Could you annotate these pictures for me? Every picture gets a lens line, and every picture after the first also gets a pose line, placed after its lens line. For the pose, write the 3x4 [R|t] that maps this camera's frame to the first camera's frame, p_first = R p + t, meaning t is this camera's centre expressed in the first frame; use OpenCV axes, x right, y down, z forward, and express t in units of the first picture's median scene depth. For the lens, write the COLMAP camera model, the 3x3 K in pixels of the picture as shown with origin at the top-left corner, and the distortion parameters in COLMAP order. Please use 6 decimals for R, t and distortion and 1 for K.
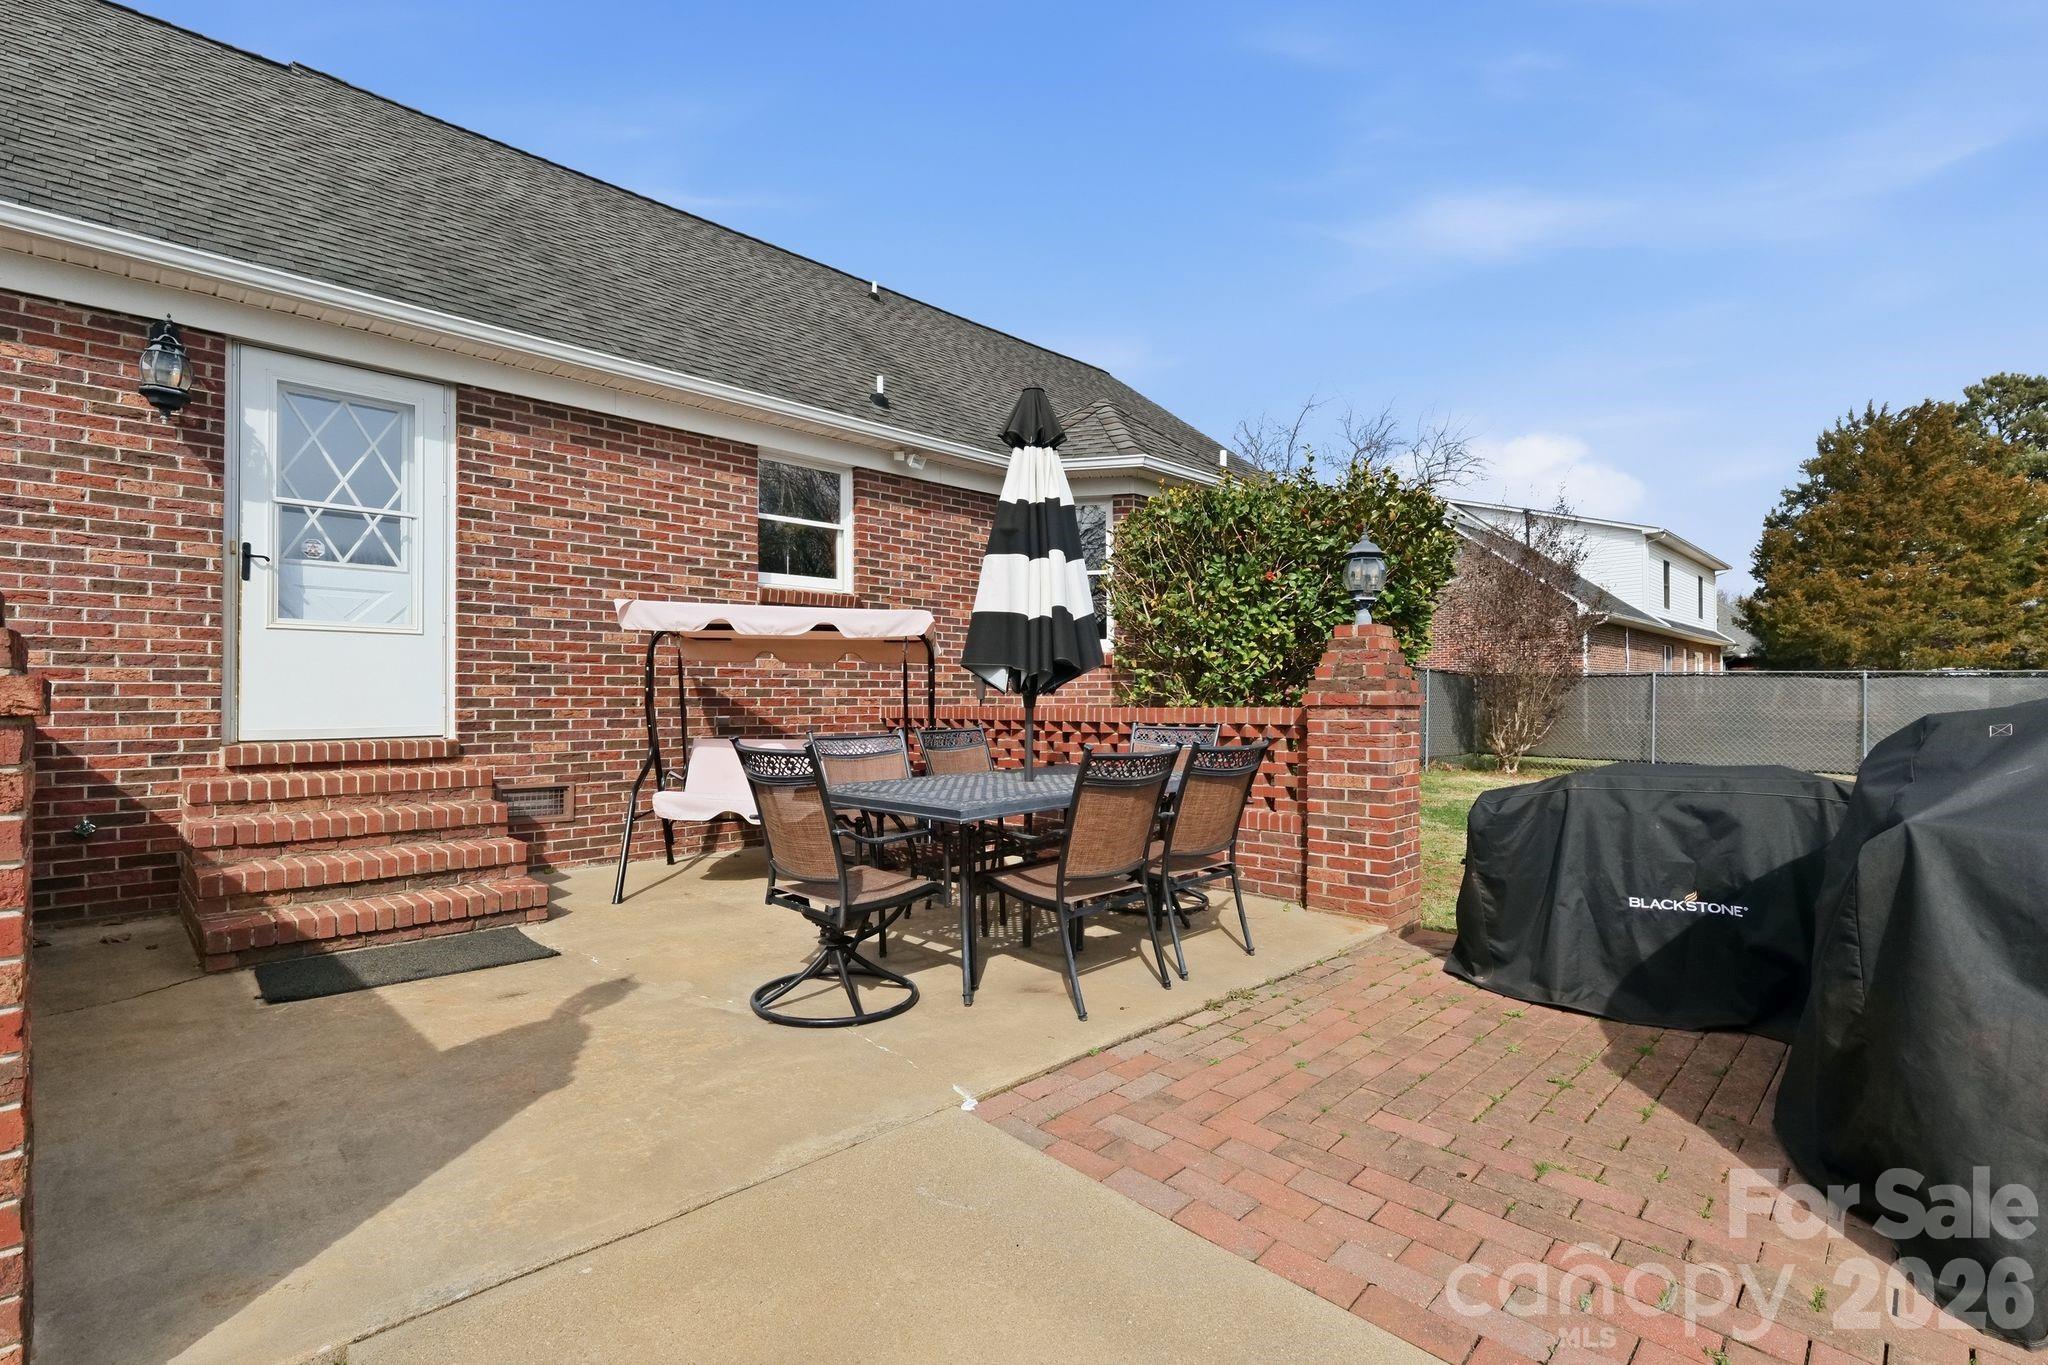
lens RADIAL K [[962.6, 0, 1024.0], [0, 962.6, 682.5], [0, 0, 1]] dist [0.017776, -0.000034]
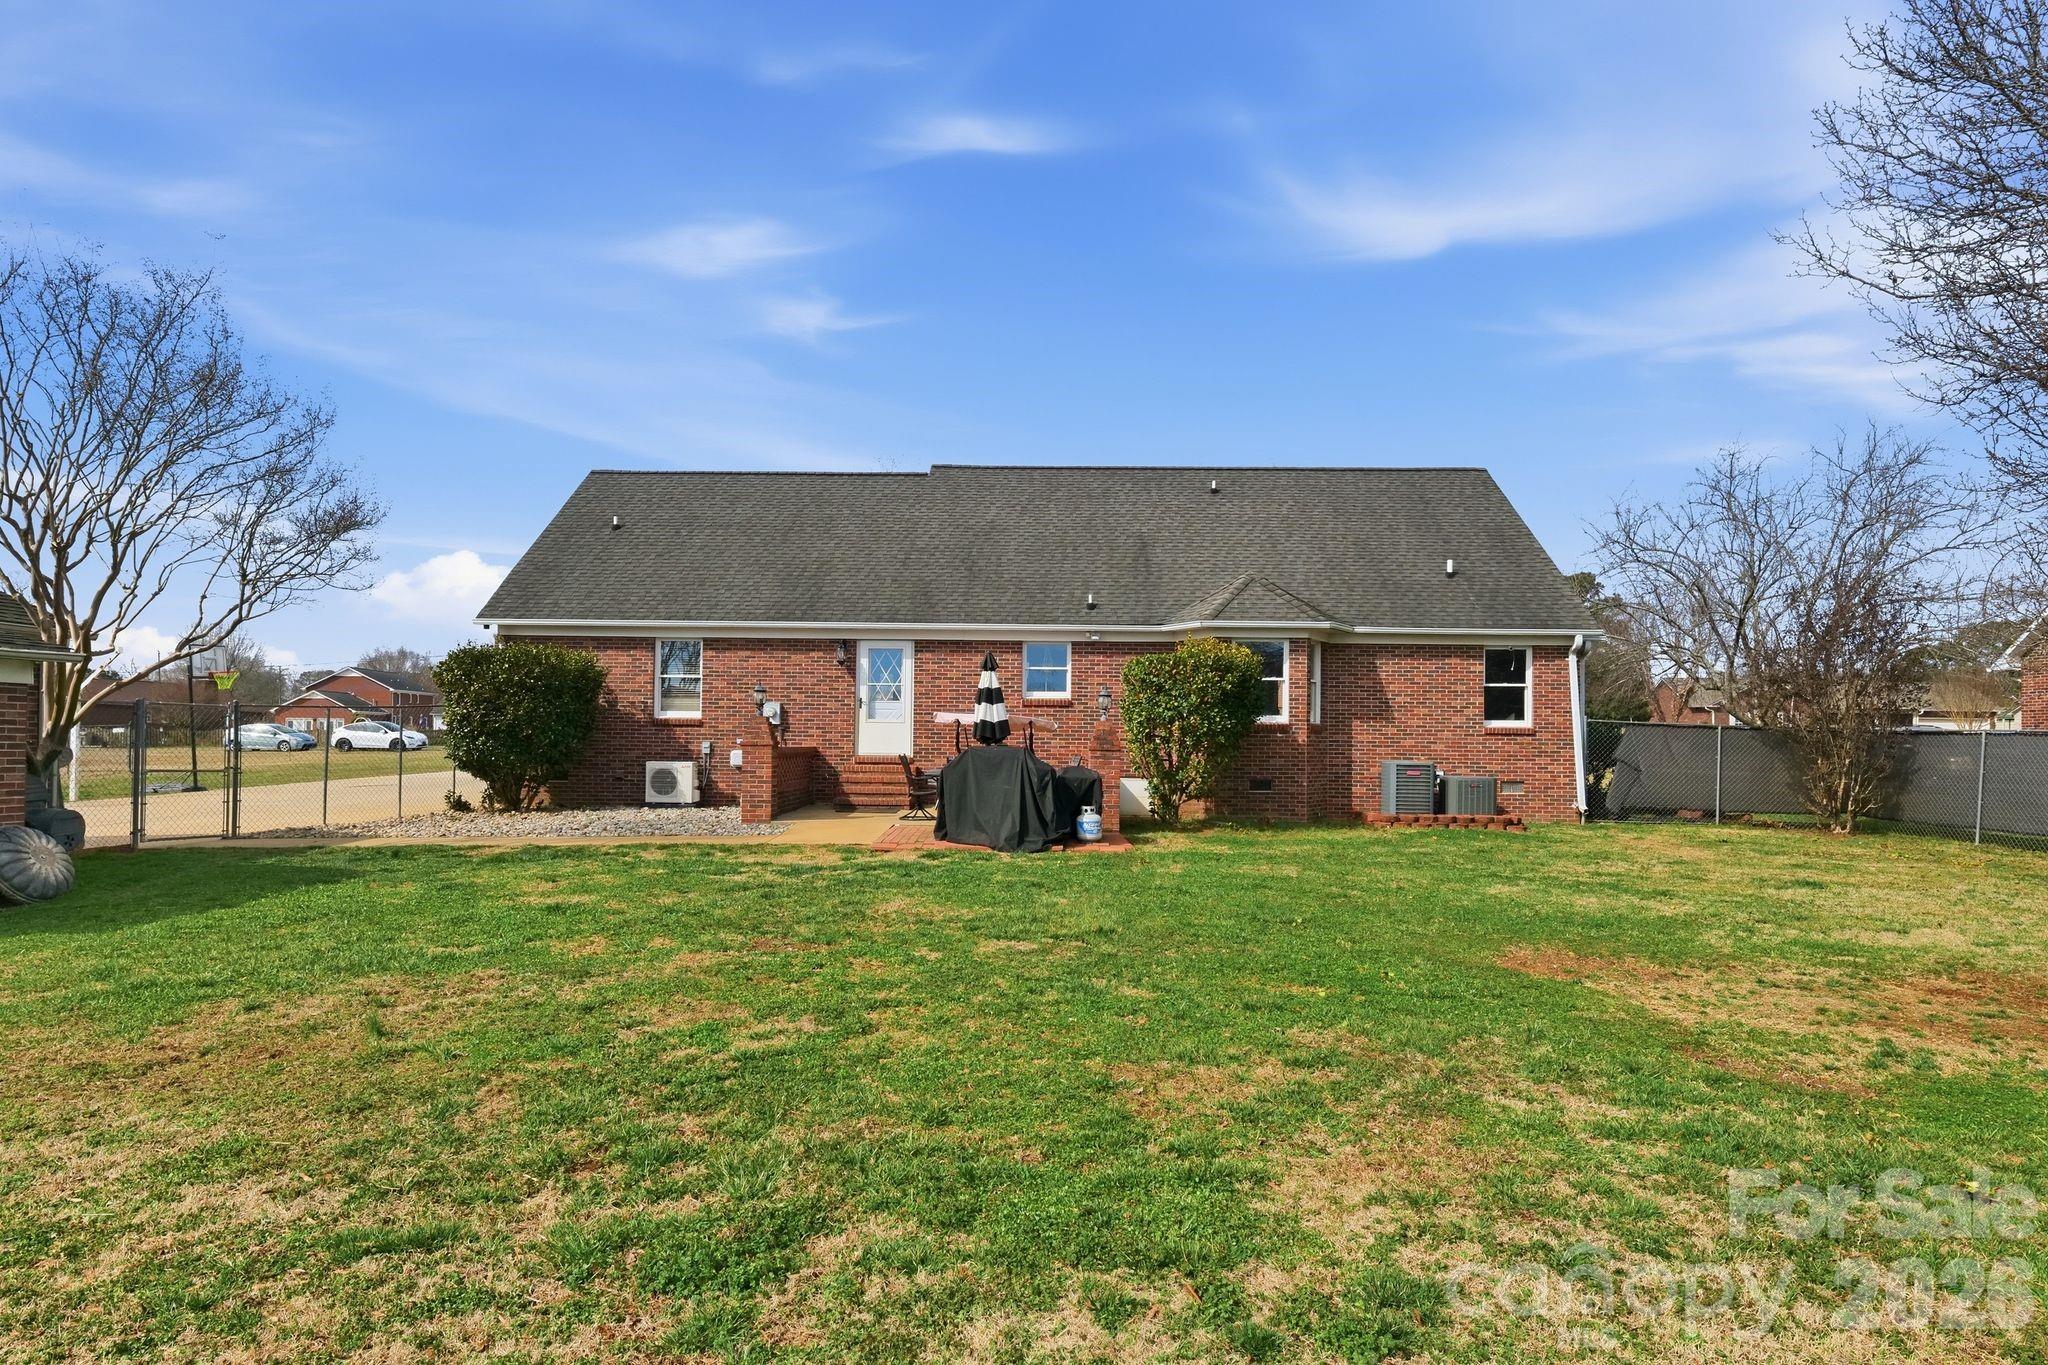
lens RADIAL K [[1091.2, 0, 1024.0], [0, 1091.2, 682.5], [0, 0, 1]] dist [-0.002424, -0.000166]
pose [[0.717452, -0.024864, -0.696164, 2.214490], [0.002997, 0.999464, -0.032608, -0.067255], [0.696602, 0.021308, 0.717142, -1.313819]]
